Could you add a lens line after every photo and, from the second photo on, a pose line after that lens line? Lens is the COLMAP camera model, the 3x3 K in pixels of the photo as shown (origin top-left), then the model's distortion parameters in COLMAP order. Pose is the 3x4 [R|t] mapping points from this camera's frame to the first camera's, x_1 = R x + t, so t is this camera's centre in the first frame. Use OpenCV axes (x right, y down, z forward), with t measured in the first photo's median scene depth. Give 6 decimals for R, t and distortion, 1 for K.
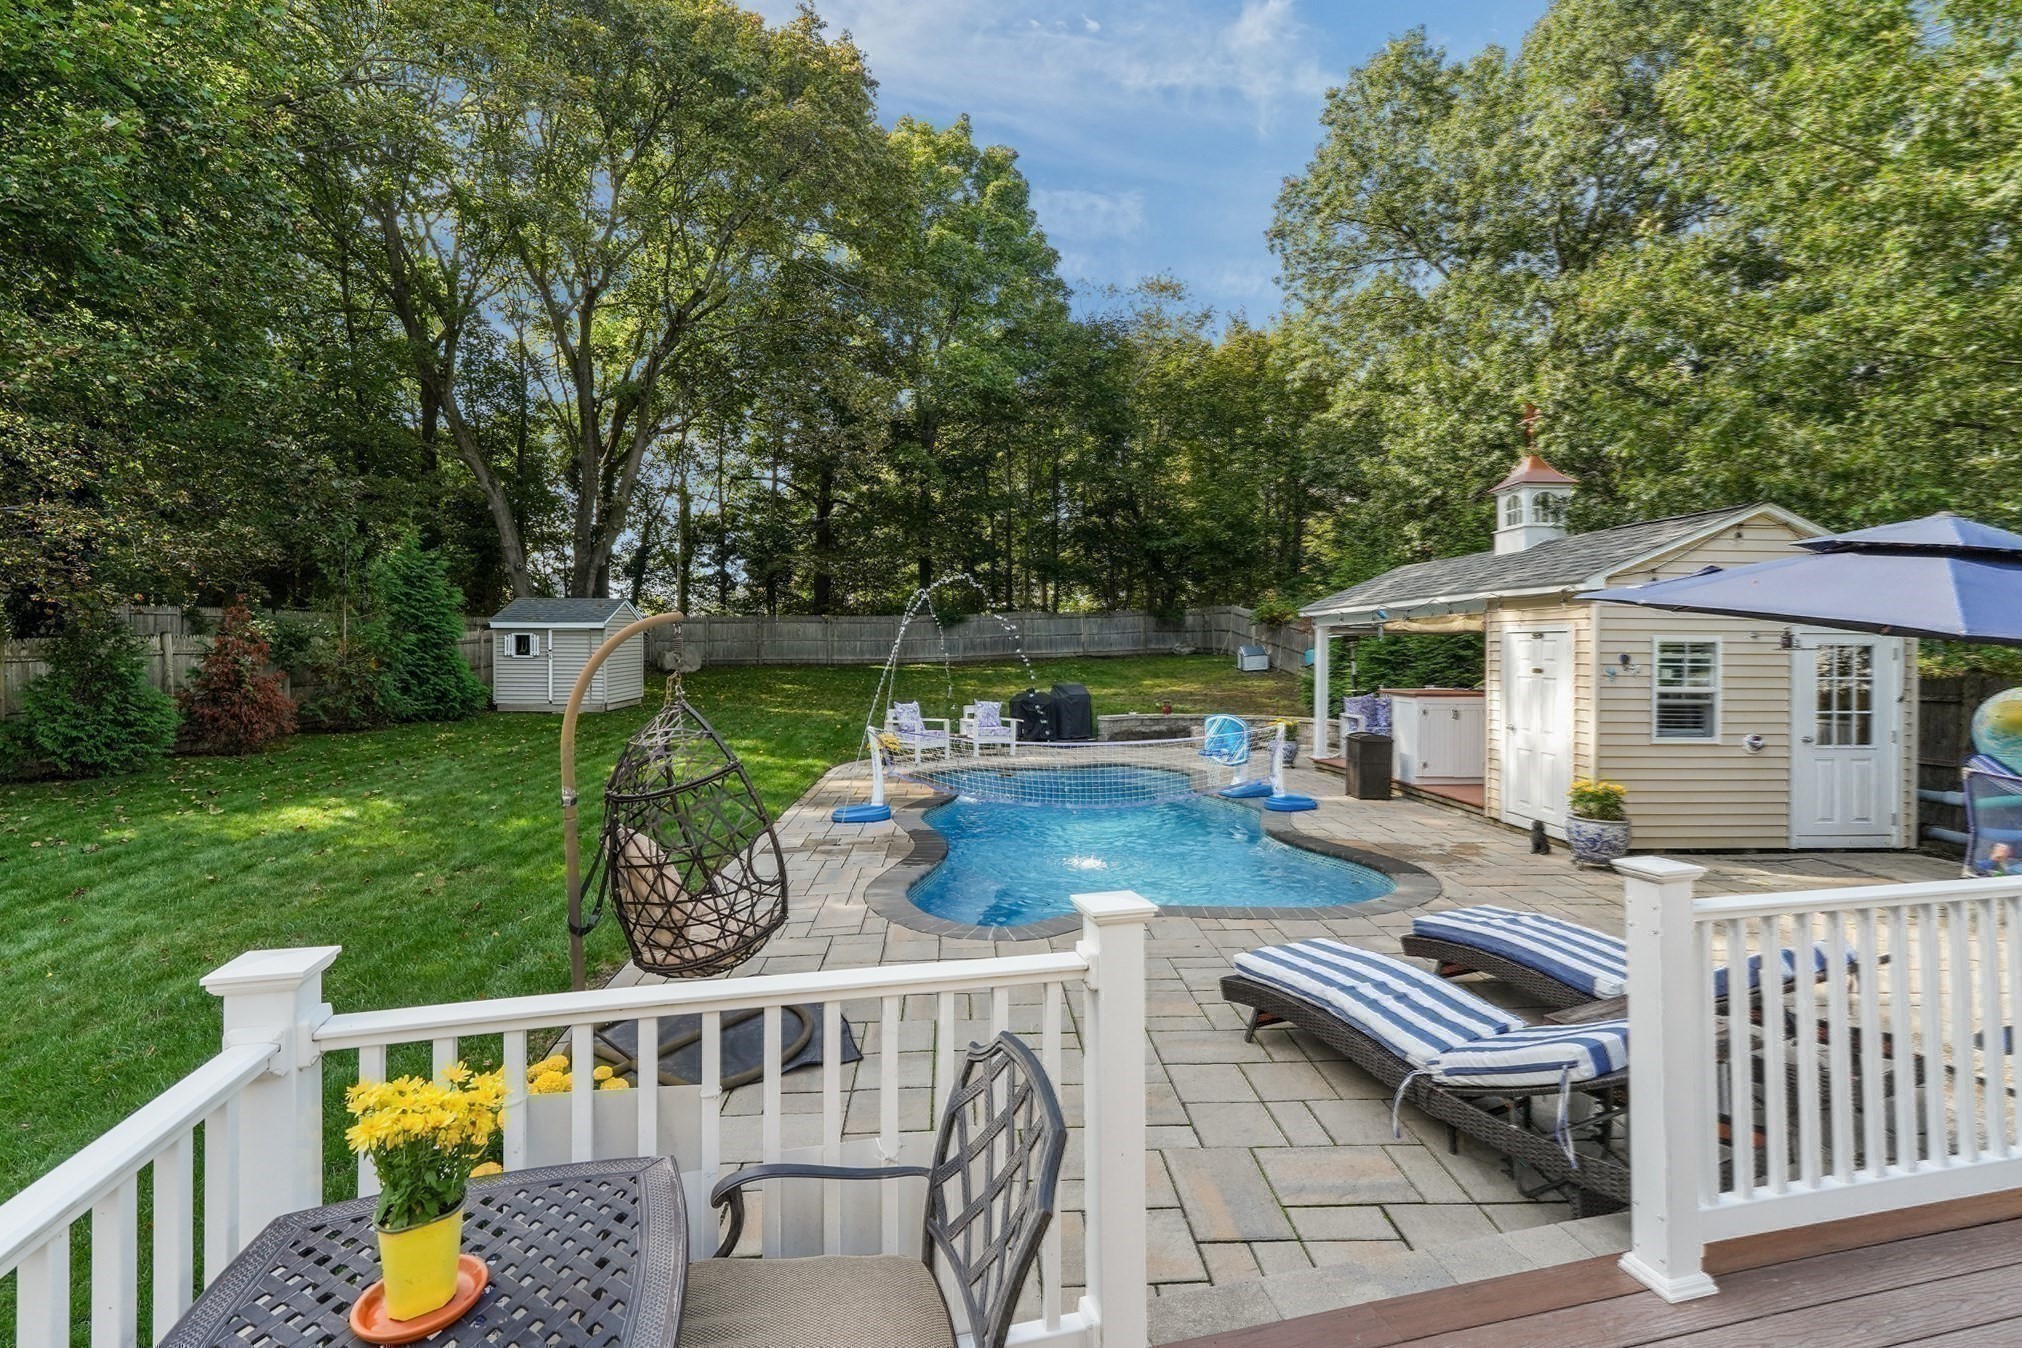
lens RADIAL K [[934.1, 0, 1016.3], [0, 934.1, 633.3], [0, 0, 1]] dist [0.000893, 0.000157]
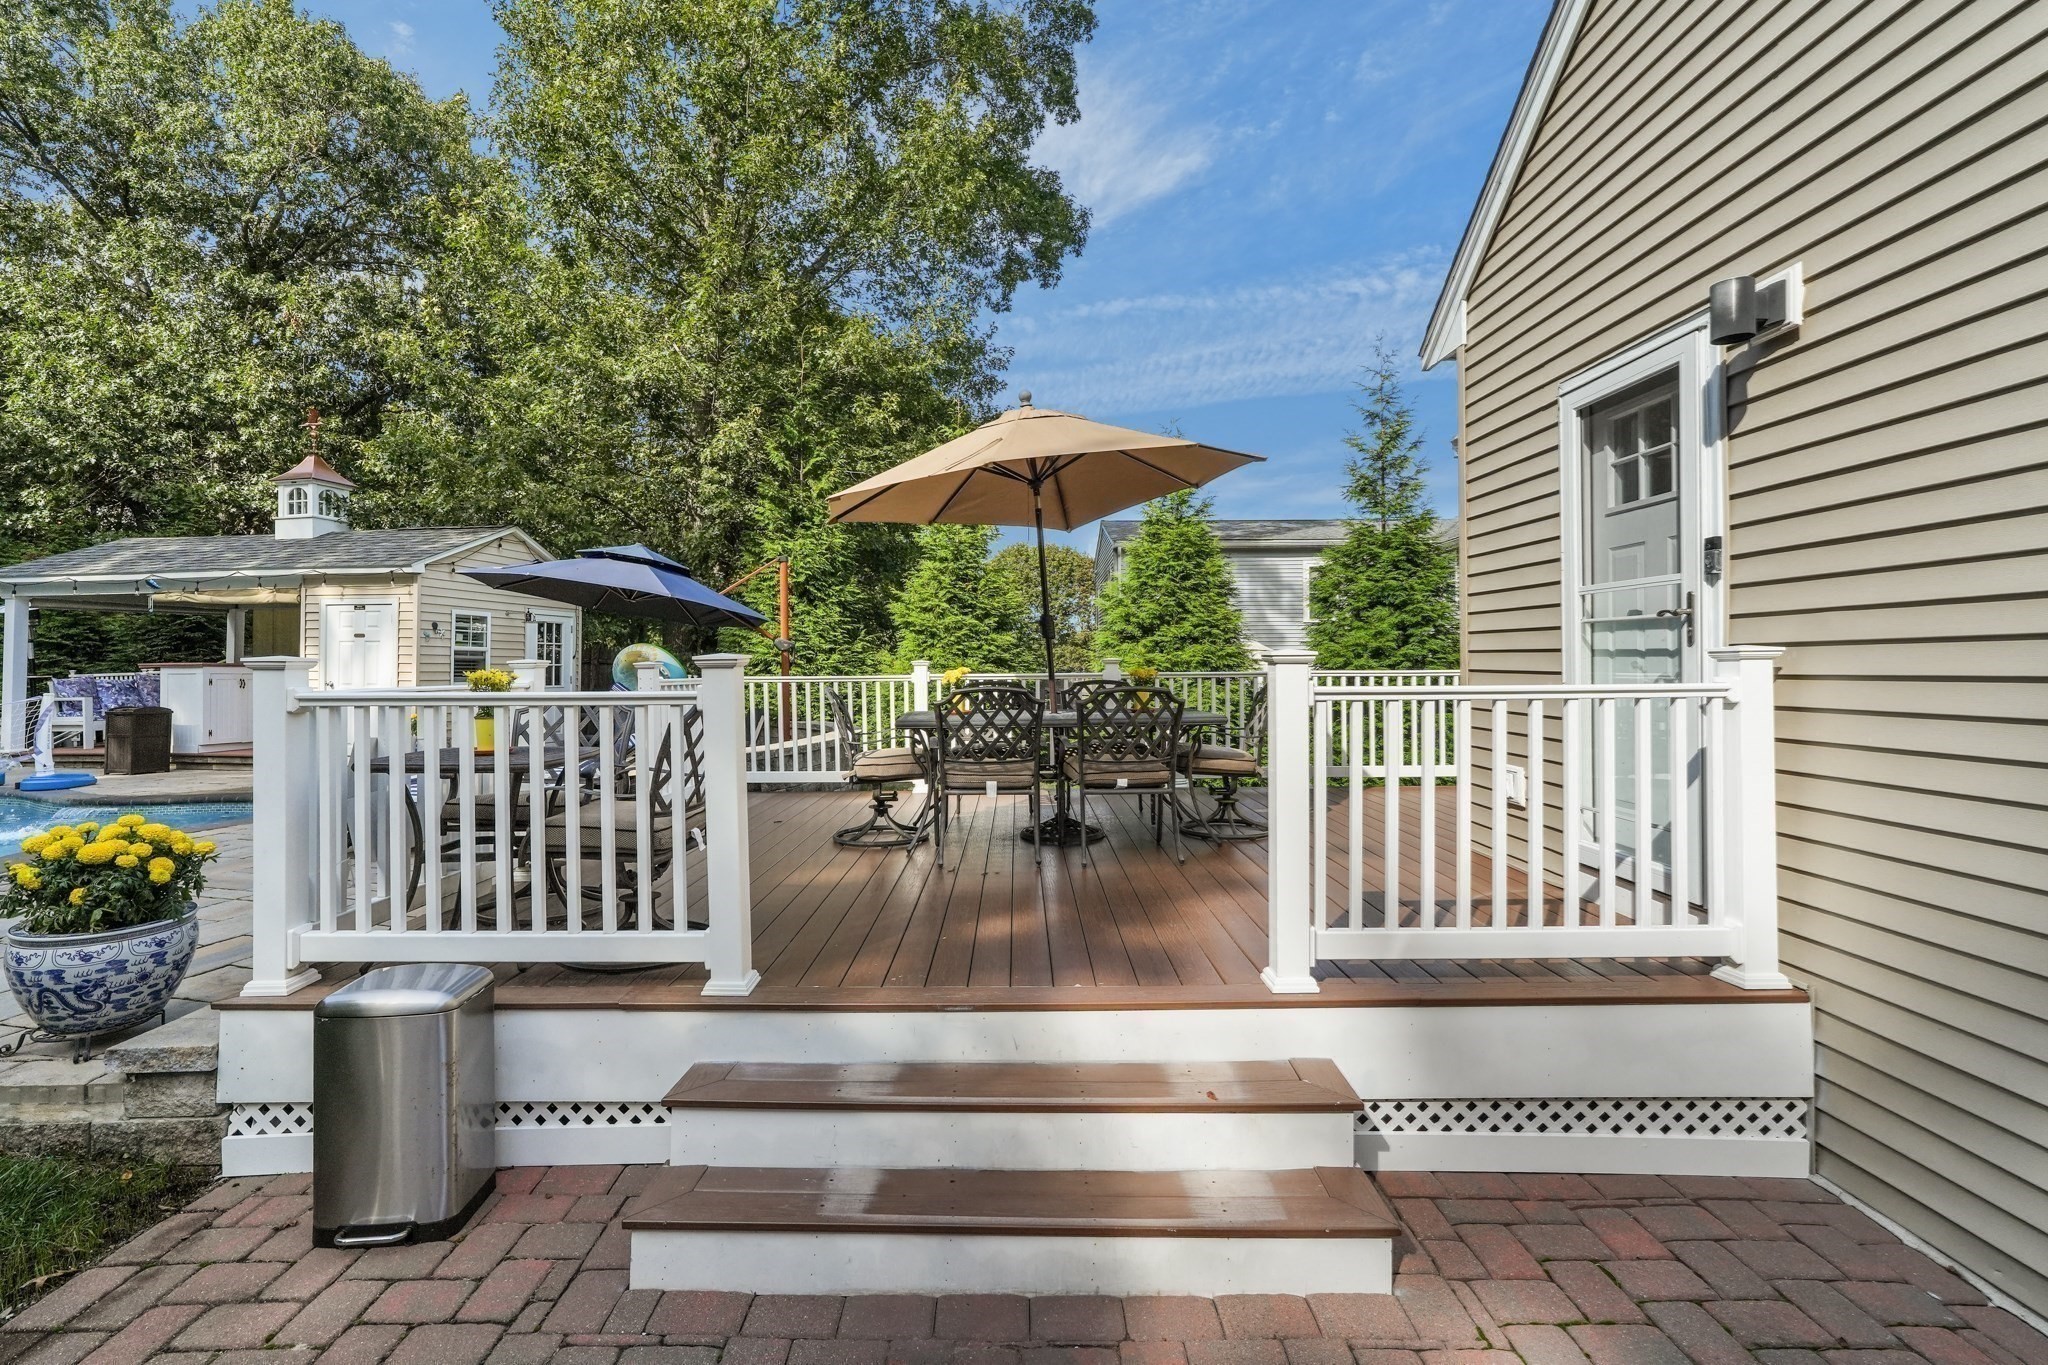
lens RADIAL K [[927.6, 0, 1024.0], [0, 927.6, 682.5], [0, 0, 1]] dist [-0.012722, 0.000292]
pose [[0.251539, -0.019308, 0.967655, -0.322327], [-0.015028, 0.999603, 0.023852, 0.047364], [-0.967731, -0.020542, 0.251149, -0.132167]]
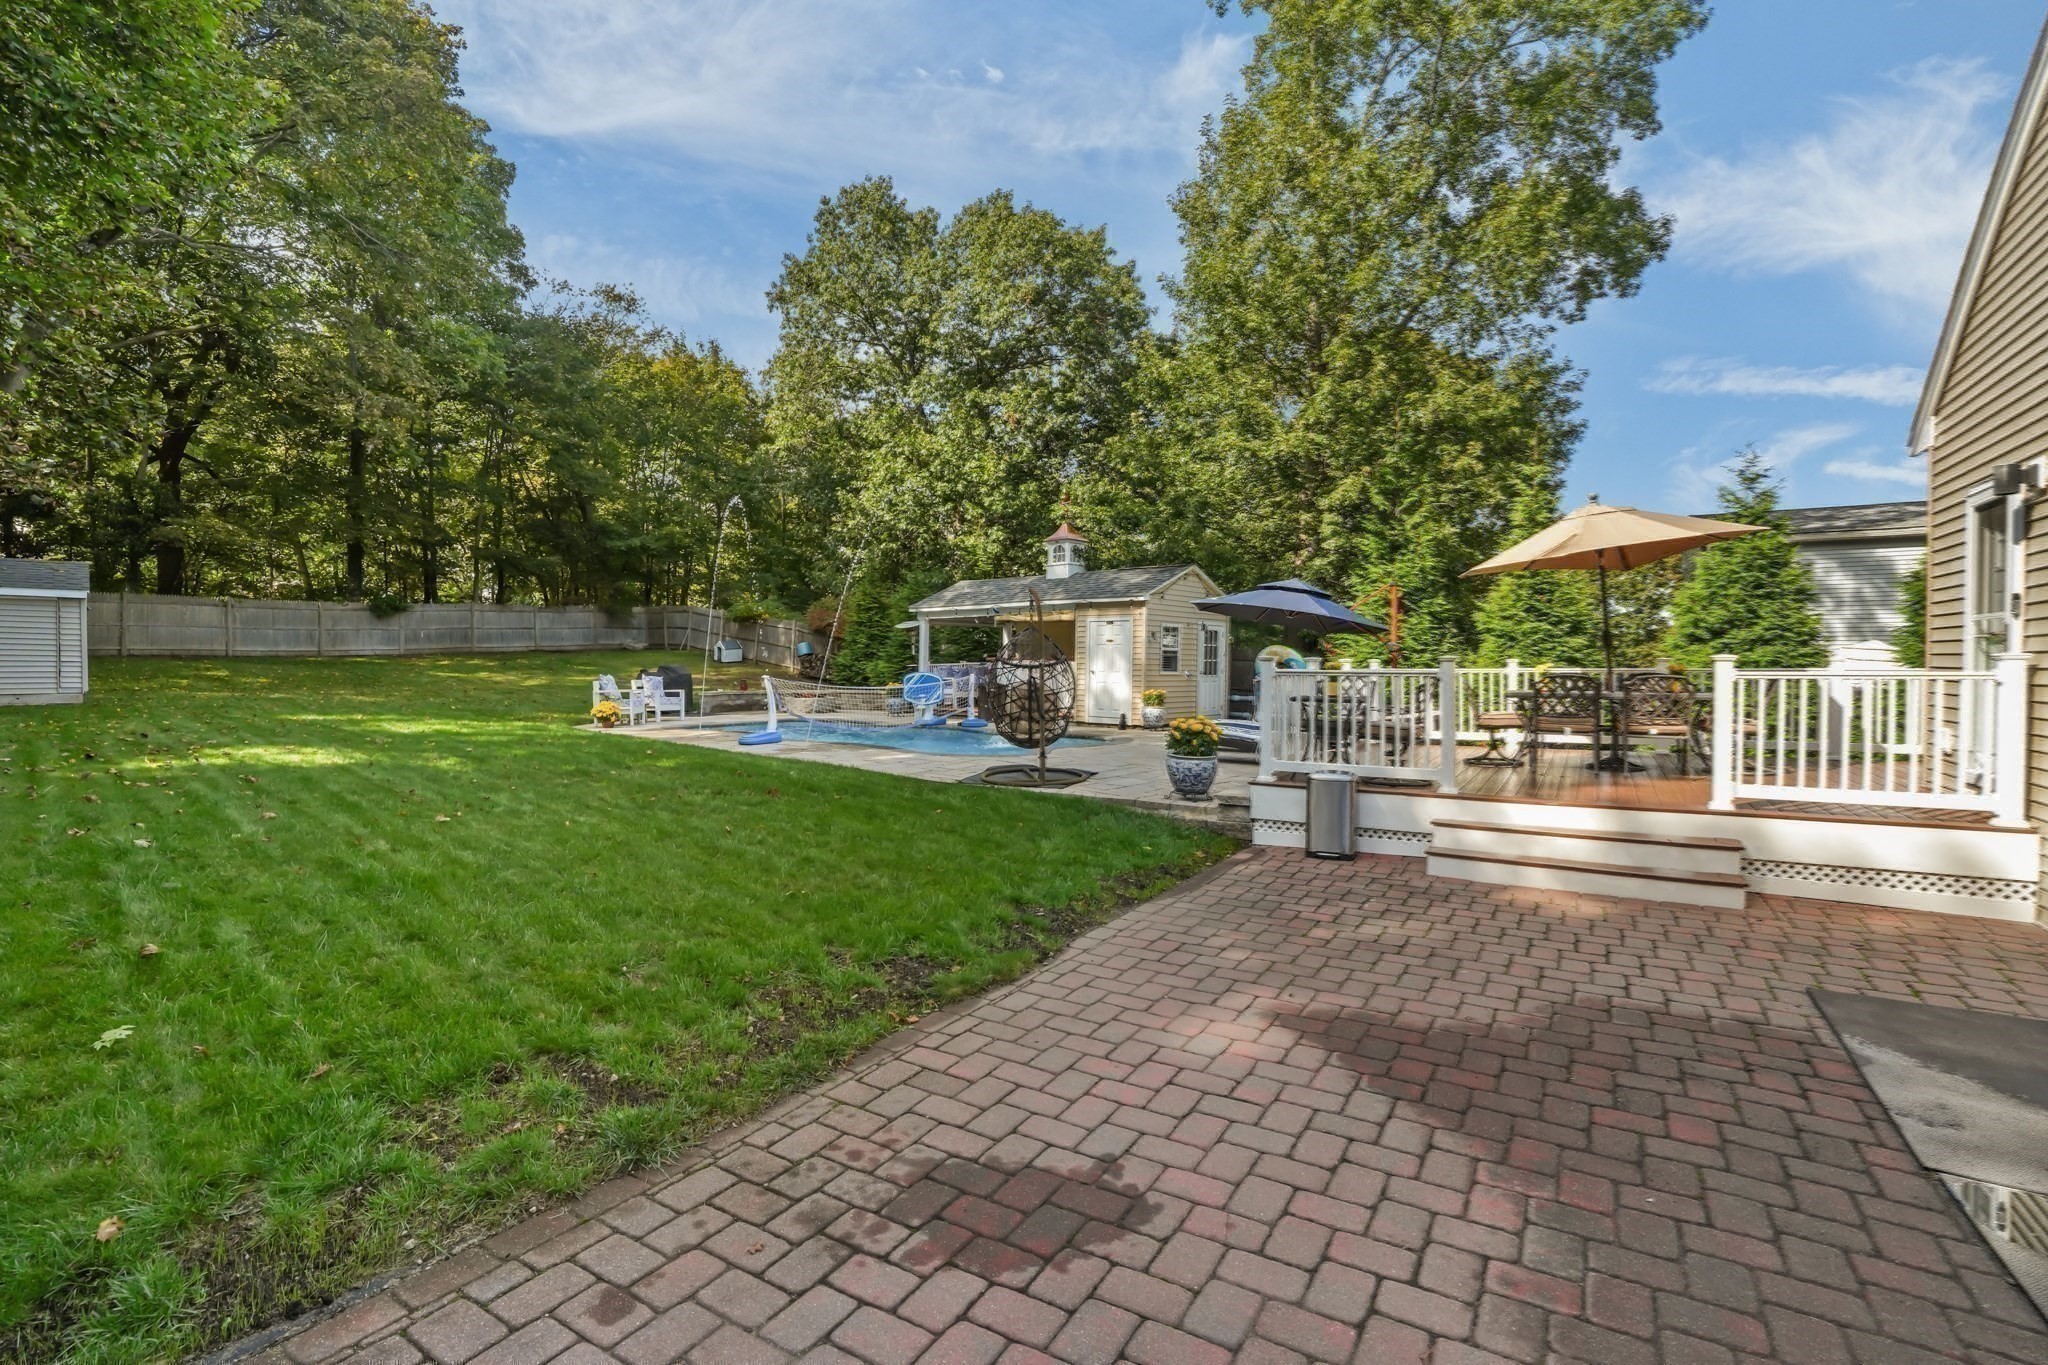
lens RADIAL K [[950.8, 0, 1024.0], [0, 950.8, 682.5], [0, 0, 1]] dist [-0.067998, 0.027714]
pose [[0.723742, -0.011947, 0.689967, -0.735172], [-0.016465, 0.999267, 0.034573, 0.047971], [-0.689874, -0.036382, 0.723015, -0.247027]]
